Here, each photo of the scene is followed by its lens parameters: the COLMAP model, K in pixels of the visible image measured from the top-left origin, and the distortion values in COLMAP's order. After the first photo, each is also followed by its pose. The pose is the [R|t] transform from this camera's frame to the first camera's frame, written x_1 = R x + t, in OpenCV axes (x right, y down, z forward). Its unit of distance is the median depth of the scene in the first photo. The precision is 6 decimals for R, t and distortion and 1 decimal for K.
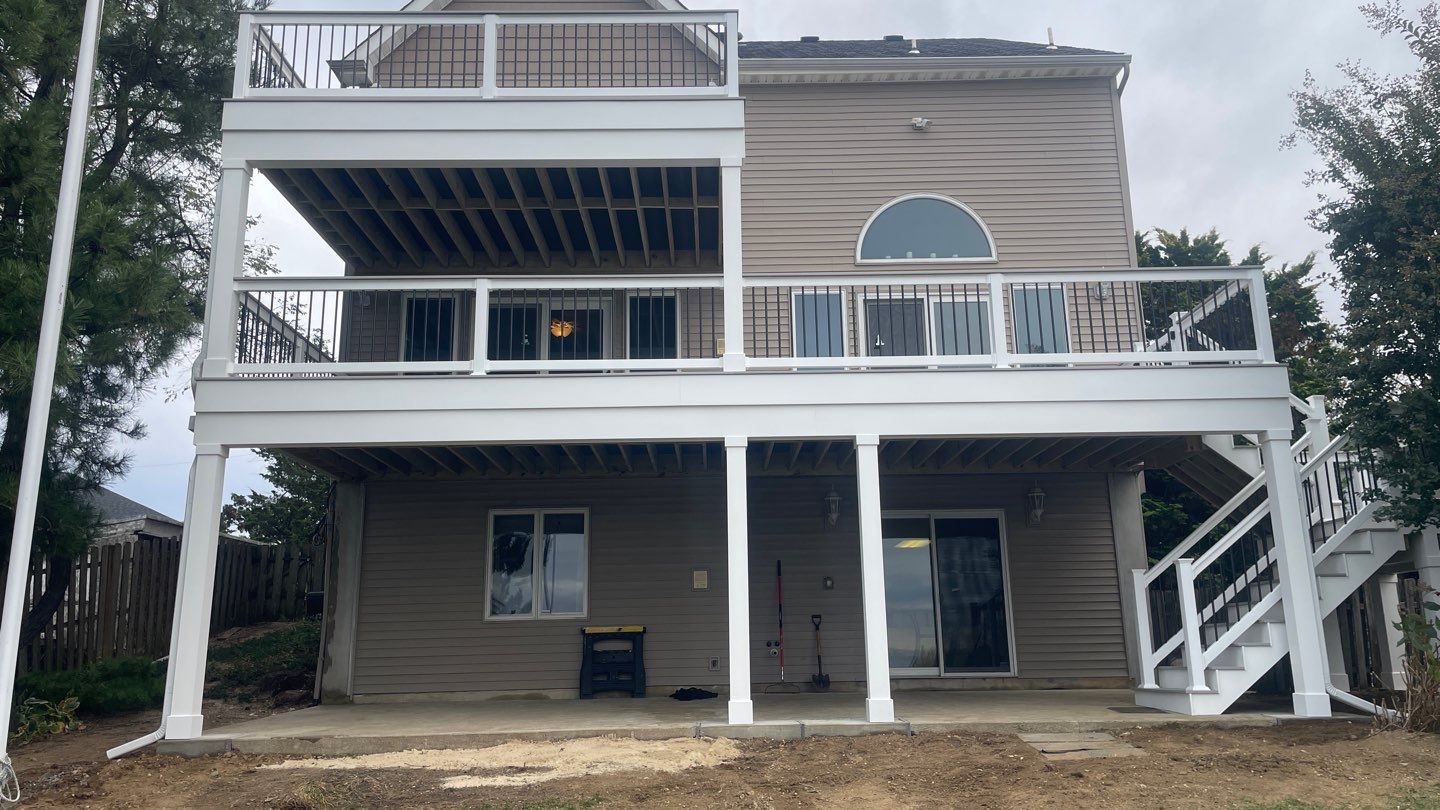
lens RADIAL K [[1078.5, 0, 726.0], [0, 1078.5, 405.1], [0, 0, 1]] dist [0.093597, -0.123814]
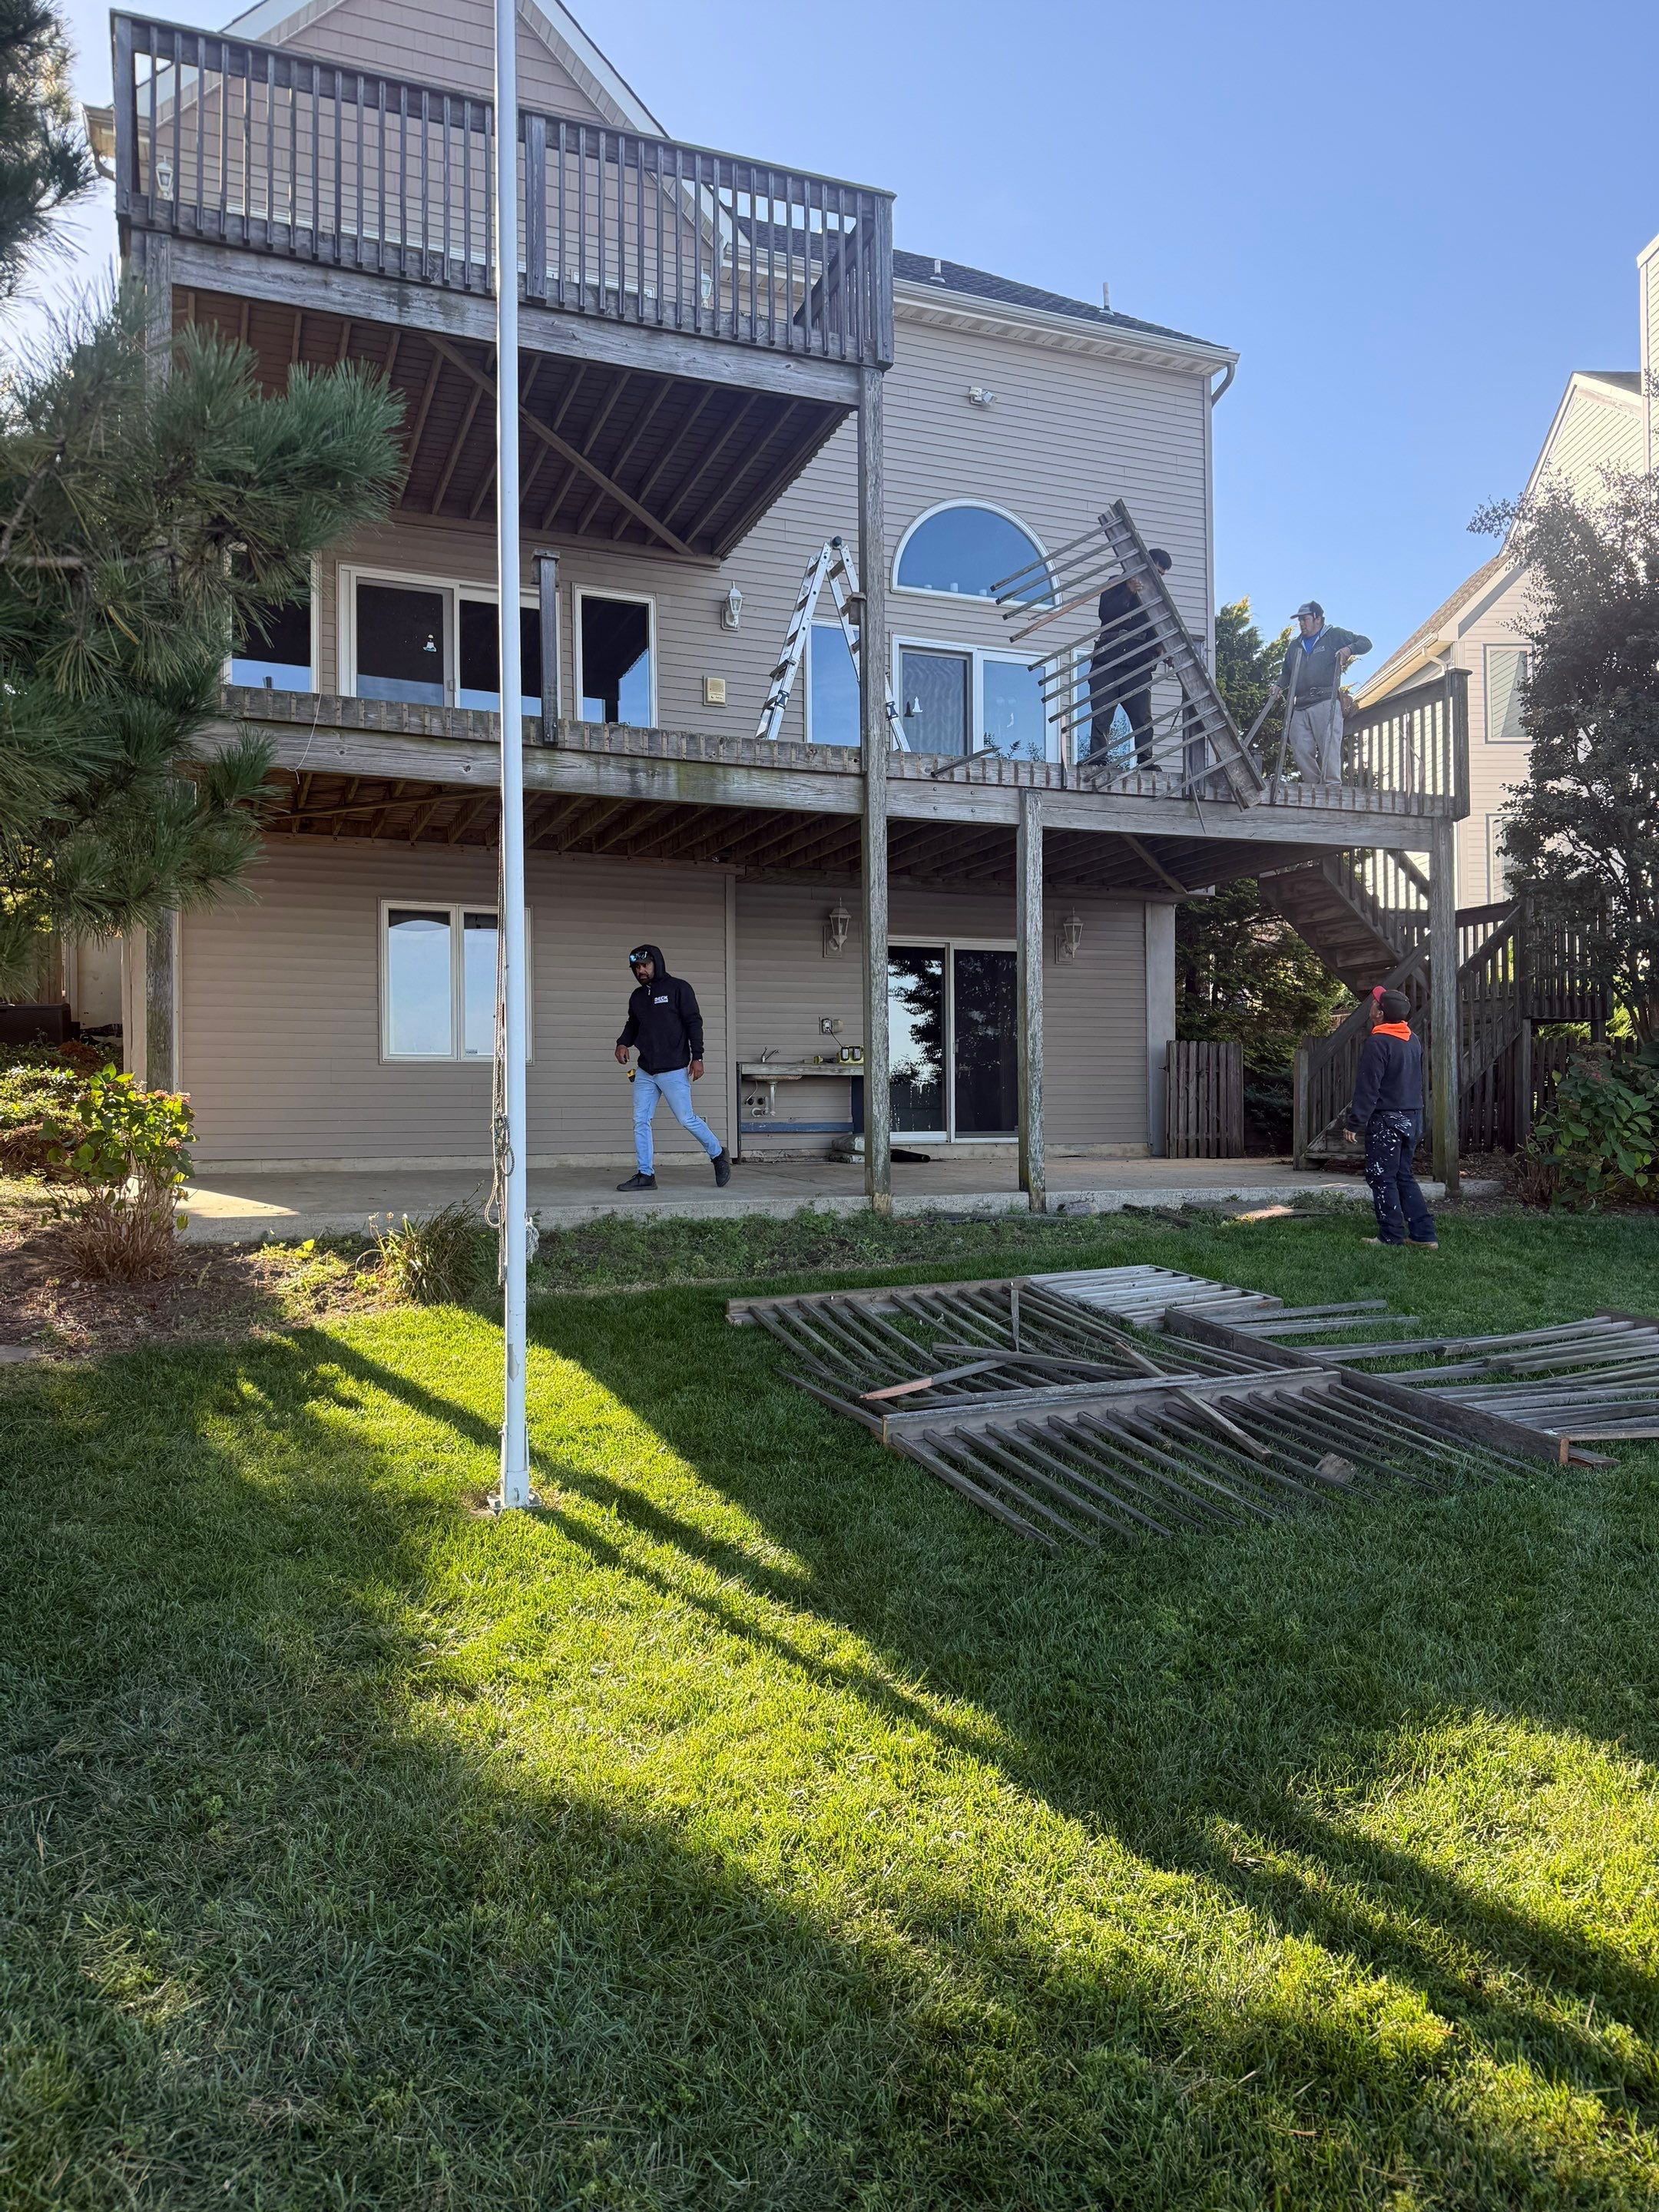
lens RADIAL K [[1550.0, 0, 829.0], [0, 1550.0, 1112.3], [0, 0, 1]] dist [0.031069, -0.031219]
pose [[0.933752, 0.014042, 0.357646, -0.323165], [-0.090715, 0.975888, 0.198527, 0.008632], [-0.346234, -0.217819, 0.912511, -0.011932]]
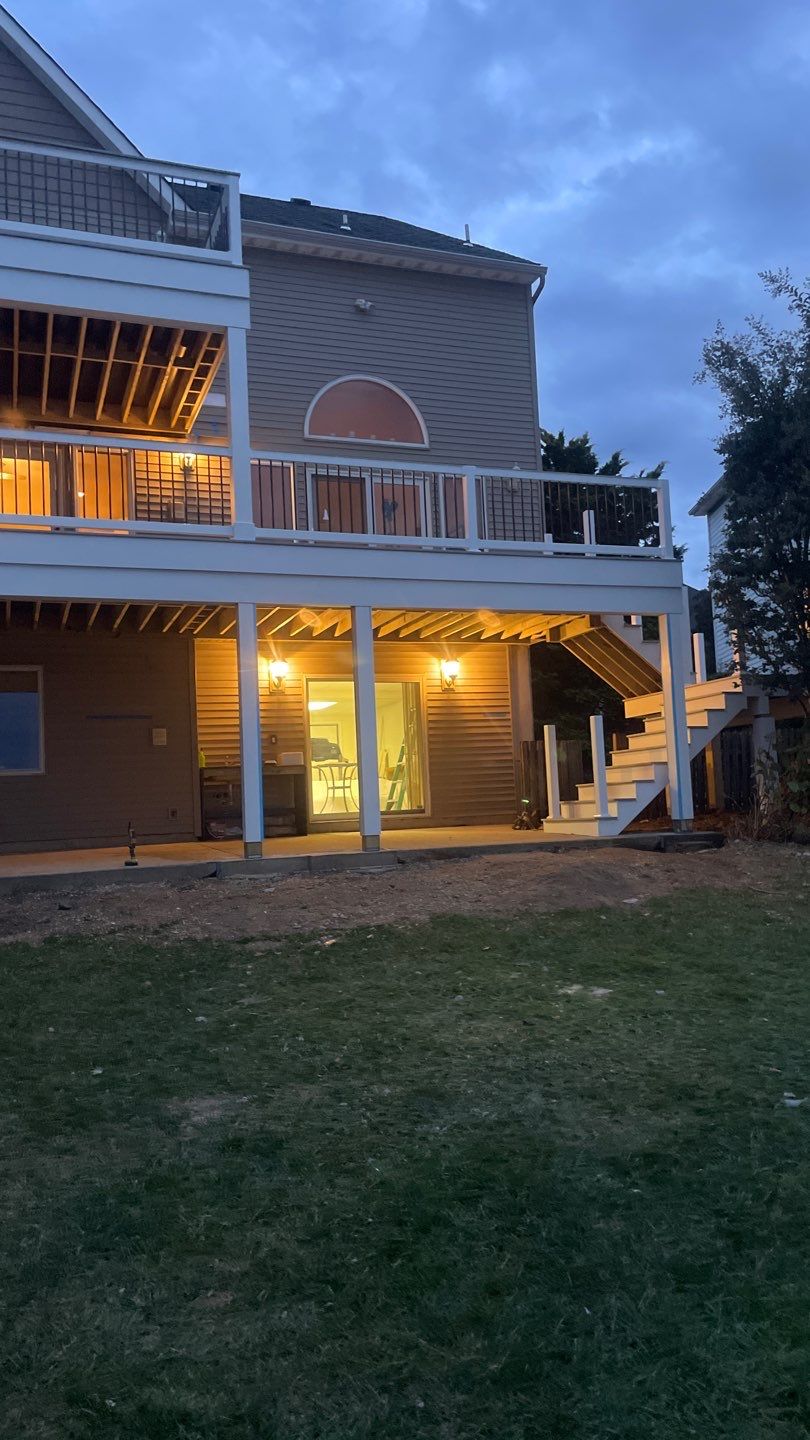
lens RADIAL K [[1078.5, 0, 413.1], [0, 1078.5, 726.0], [0, 0, 1]] dist [0.093597, -0.123814]
pose [[0.939252, 0.000521, 0.343227, -0.159669], [-0.049319, 0.989826, 0.133459, -0.000497], [-0.339666, -0.142280, 0.929722, -0.059657]]
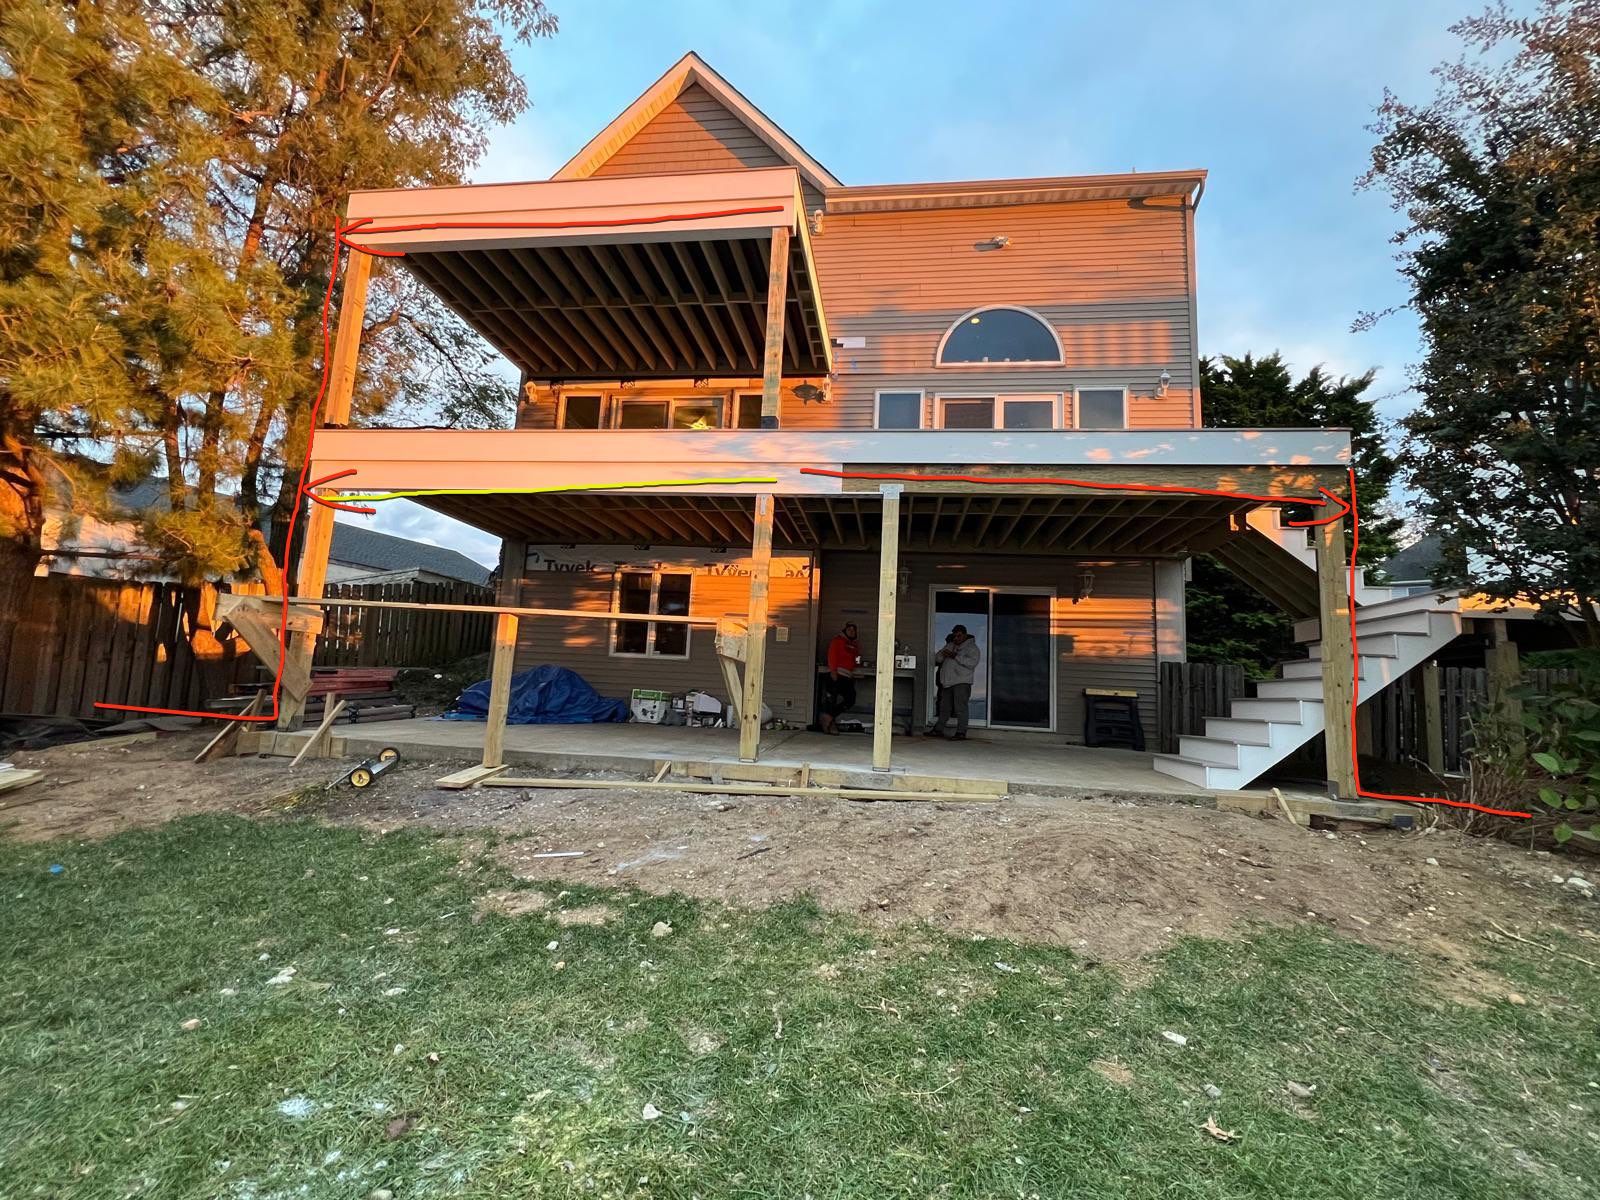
lens RADIAL K [[709.2, 0, 798.6], [0, 709.2, 594.6], [0, 0, 1]] dist [-0.001168, -0.001332]
pose [[0.986309, 0.046813, -0.158126, 0.121735], [-0.032829, 0.995408, 0.089918, 0.050637], [0.161609, -0.083496, 0.983316, 0.255827]]
